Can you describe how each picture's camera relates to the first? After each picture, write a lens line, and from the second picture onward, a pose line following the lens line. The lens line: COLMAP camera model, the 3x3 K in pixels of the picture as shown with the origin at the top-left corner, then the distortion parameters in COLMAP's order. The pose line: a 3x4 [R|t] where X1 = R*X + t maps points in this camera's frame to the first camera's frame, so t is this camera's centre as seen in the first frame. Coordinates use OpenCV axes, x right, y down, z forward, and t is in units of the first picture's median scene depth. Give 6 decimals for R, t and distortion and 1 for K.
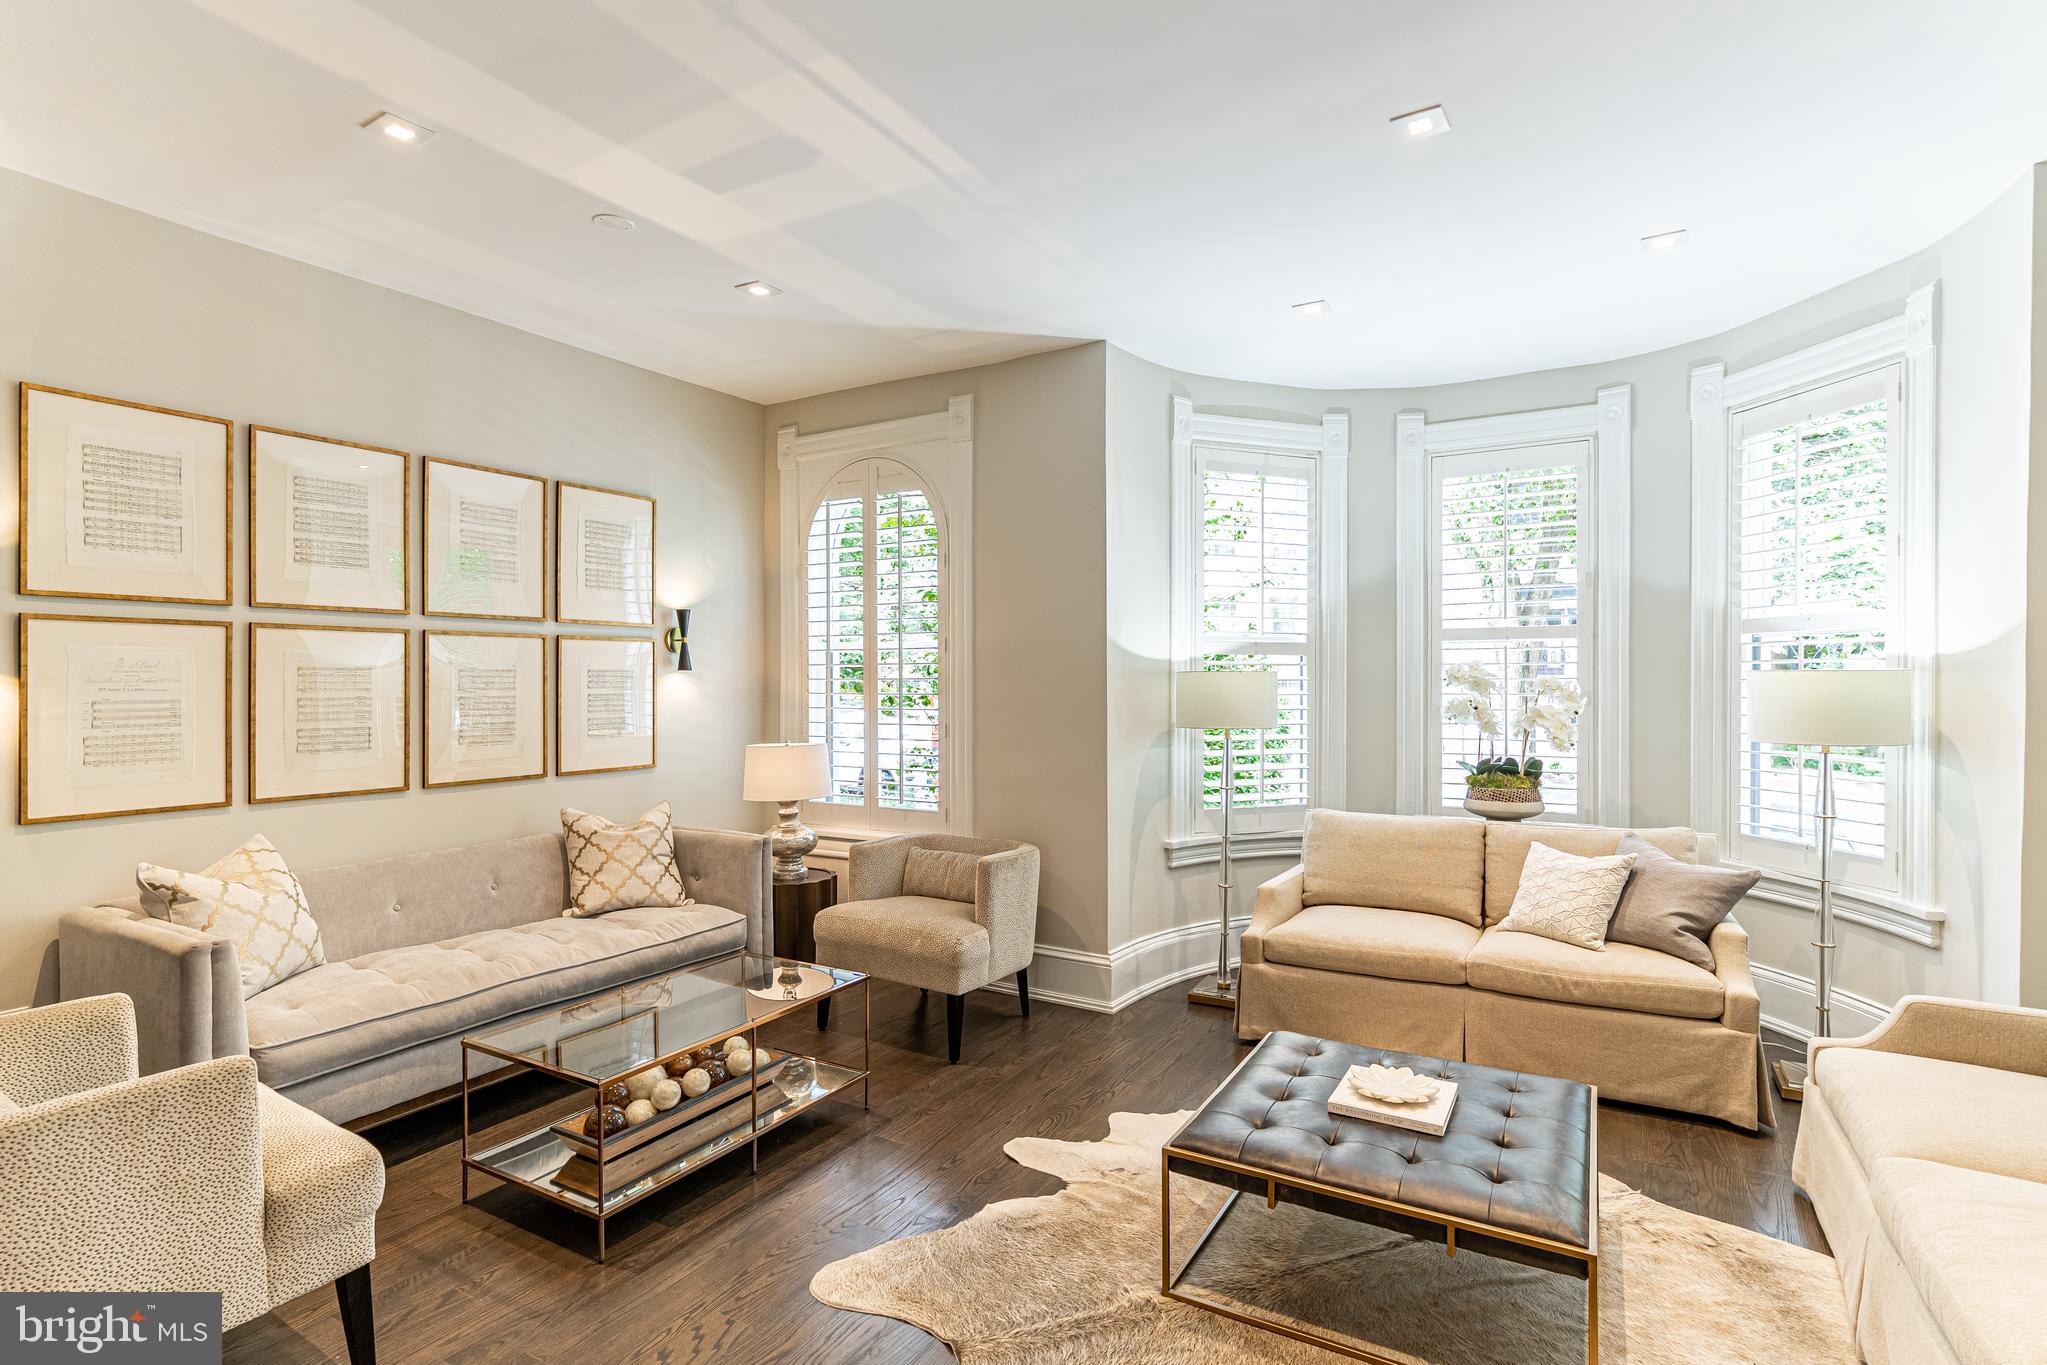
lens RADIAL K [[982.8, 0, 1018.9], [0, 982.8, 683.7], [0, 0, 1]] dist [-0.002377, -0.000692]
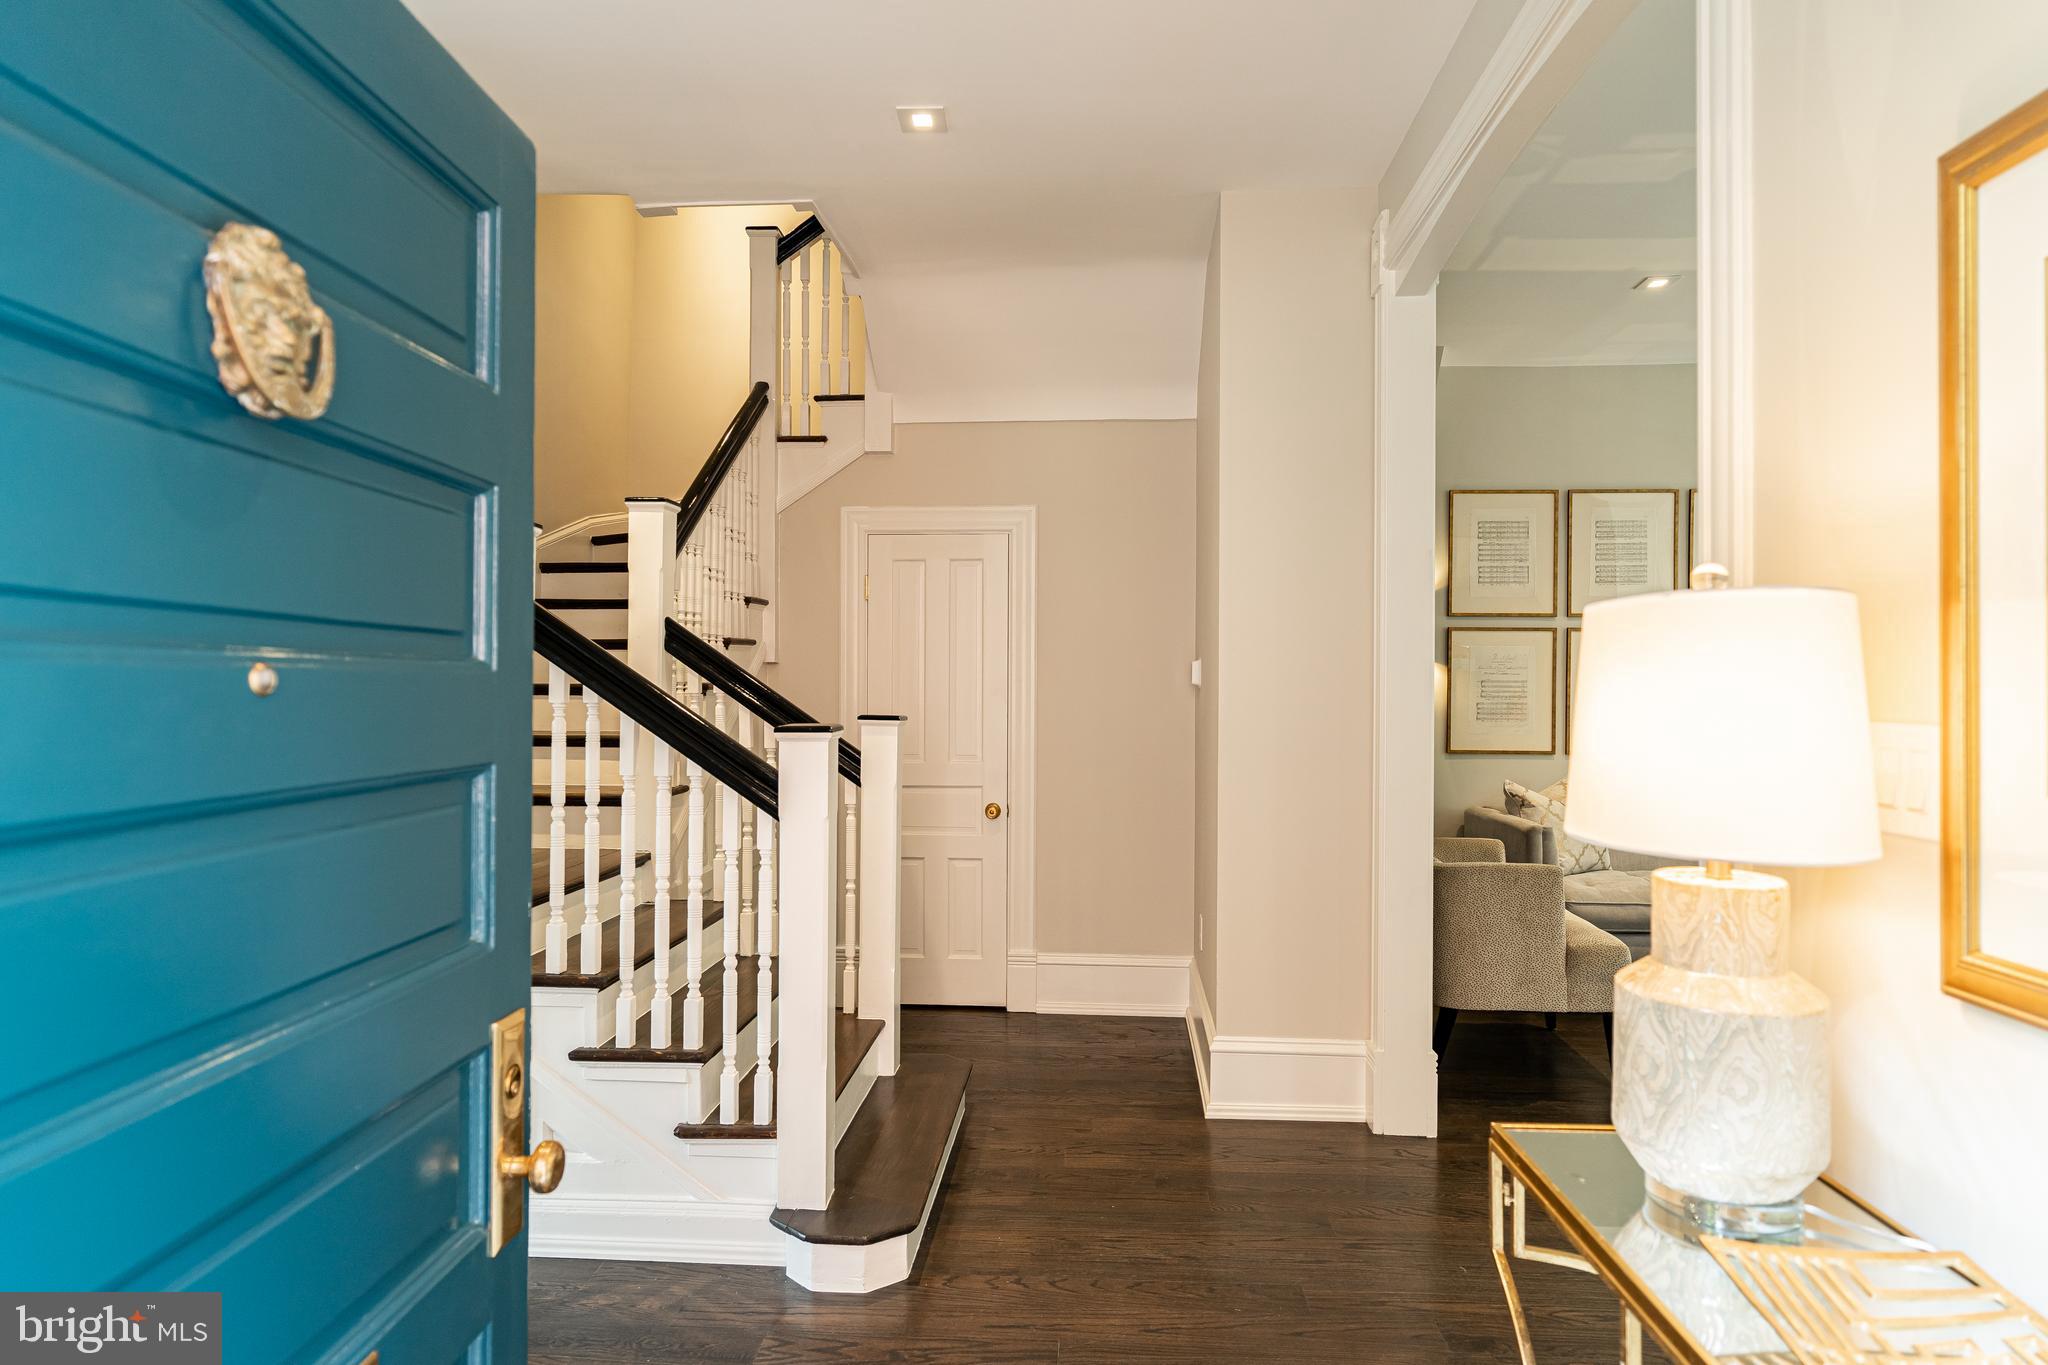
lens RADIAL K [[1203.1, 0, 1019.1], [0, 1203.1, 687.8], [0, 0, 1]] dist [0.006126, 0.000885]
pose [[0.453028, -0.000545, -0.891496, 0.491486], [-0.013495, 0.999881, -0.007469, 0.057512], [0.891394, 0.015414, 0.452967, -0.593970]]
